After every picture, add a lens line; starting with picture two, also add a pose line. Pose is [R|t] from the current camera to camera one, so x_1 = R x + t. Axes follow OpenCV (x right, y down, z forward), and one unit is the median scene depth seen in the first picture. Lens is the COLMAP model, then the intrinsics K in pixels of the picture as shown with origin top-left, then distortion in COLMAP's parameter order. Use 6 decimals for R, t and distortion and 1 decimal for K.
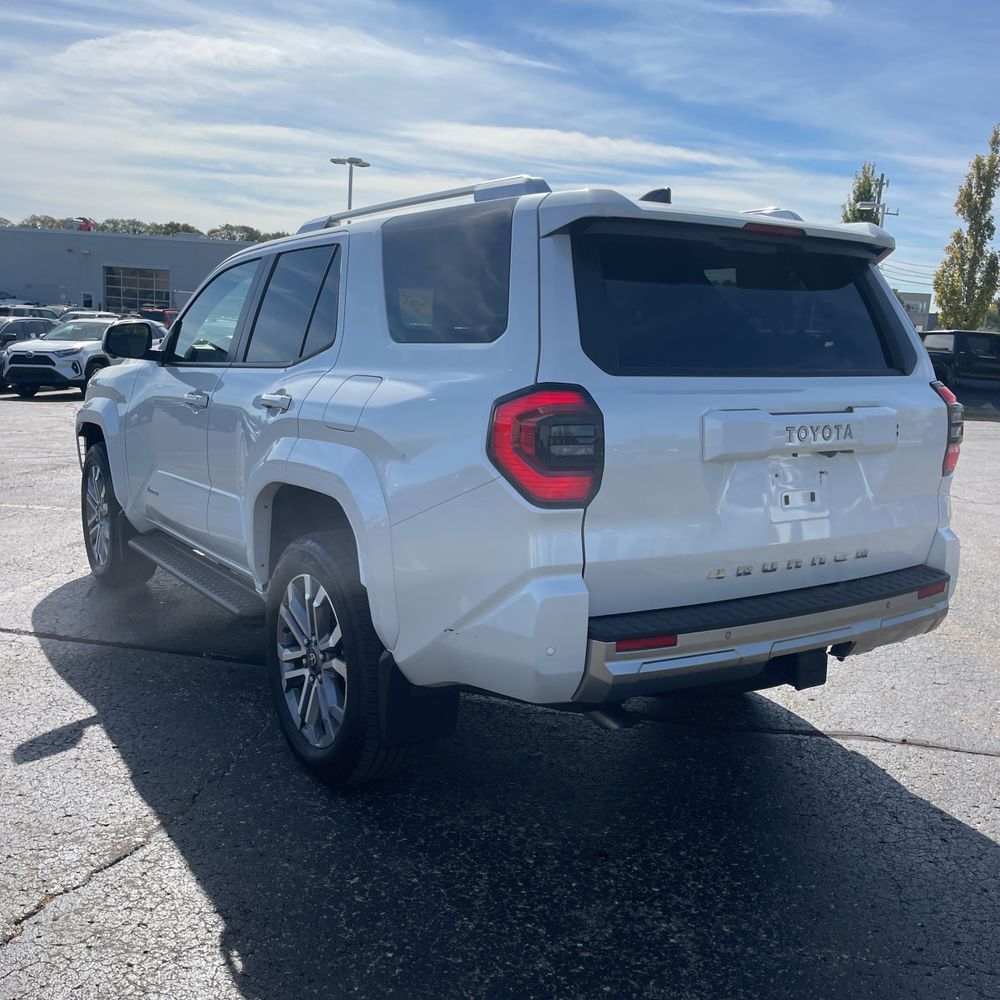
lens RADIAL K [[998.3, 0, 489.0], [0, 998.3, 488.7], [0, 0, 1]] dist [0.083265, -0.118395]
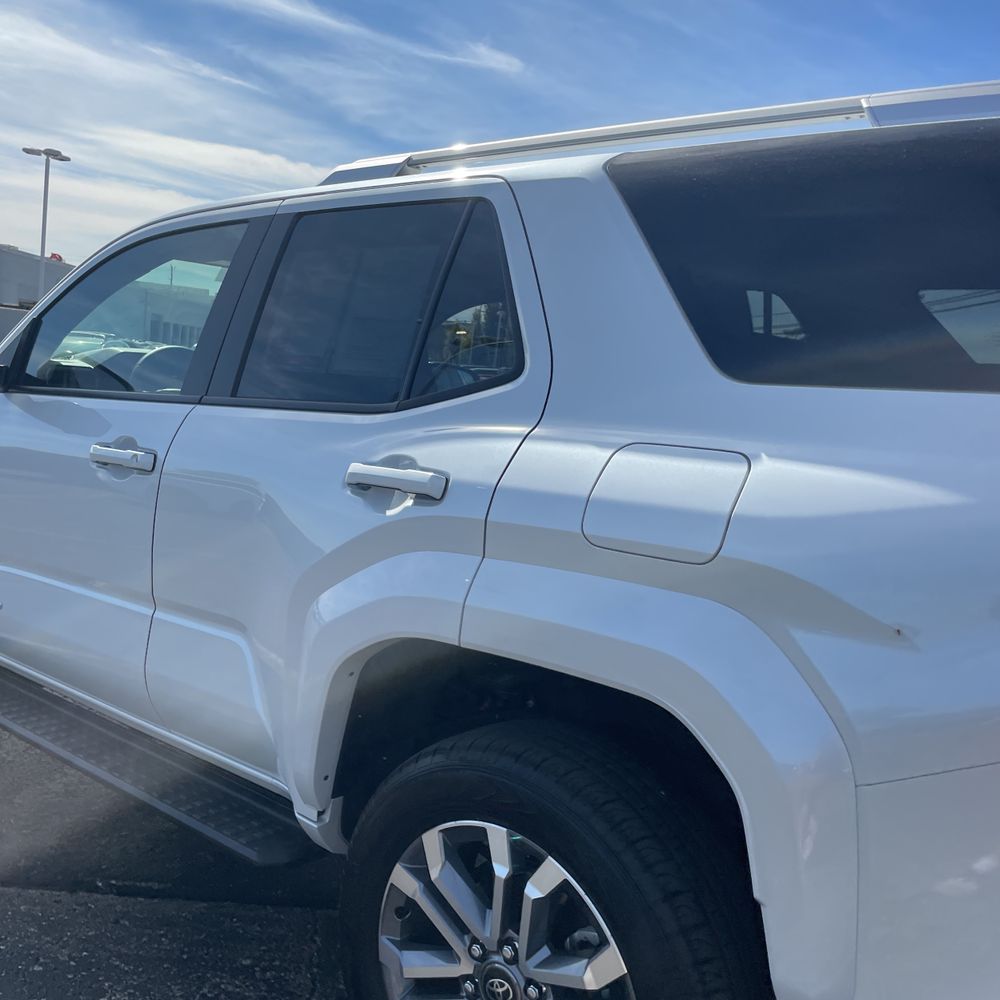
lens RADIAL K [[998.3, 0, 489.0], [0, 998.3, 488.7], [0, 0, 1]] dist [0.083265, -0.118395]
pose [[0.955524, 0.010263, 0.294735, -0.321493], [-0.002302, 0.999623, -0.027346, -0.068069], [-0.294905, 0.025451, 0.955188, 0.480817]]
